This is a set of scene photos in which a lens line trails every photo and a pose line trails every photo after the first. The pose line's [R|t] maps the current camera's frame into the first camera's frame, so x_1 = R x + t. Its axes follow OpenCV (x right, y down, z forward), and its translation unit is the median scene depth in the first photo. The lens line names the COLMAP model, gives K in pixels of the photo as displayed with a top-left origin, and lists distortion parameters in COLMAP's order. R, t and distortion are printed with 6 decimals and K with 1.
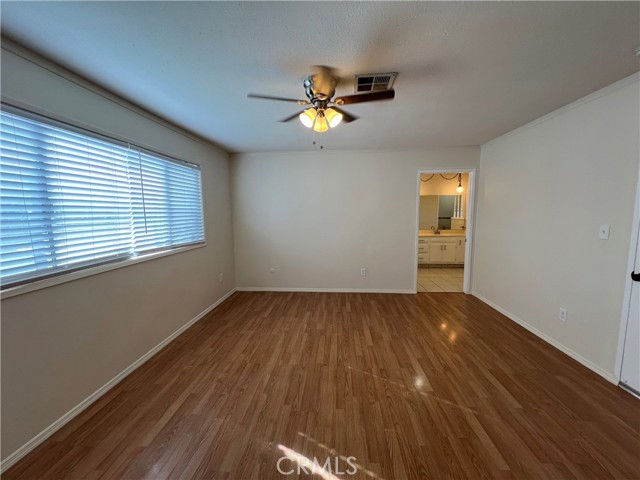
lens RADIAL K [[254.4, 0, 317.1], [0, 254.4, 241.6], [0, 0, 1]] dist [-0.001210, 0.000534]
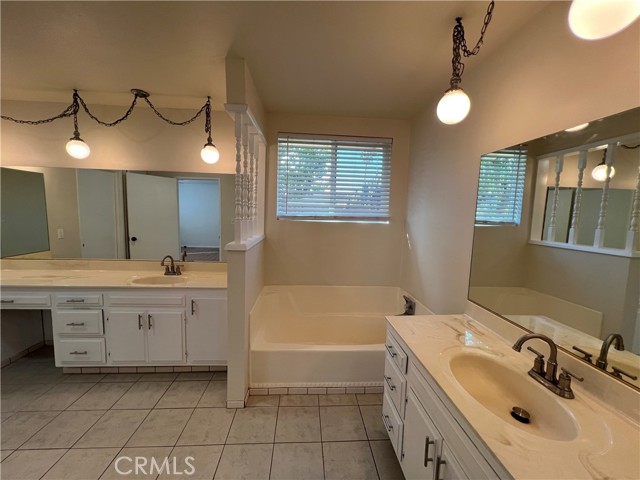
lens RADIAL K [[254.4, 0, 320.1], [0, 254.4, 238.8], [0, 0, 1]] dist [-0.001210, 0.000534]
pose [[0.987762, 0.021353, 0.154500, 1.369319], [-0.019657, 0.999729, -0.012495, -0.176588], [-0.154725, 0.009306, 0.987914, 1.281412]]
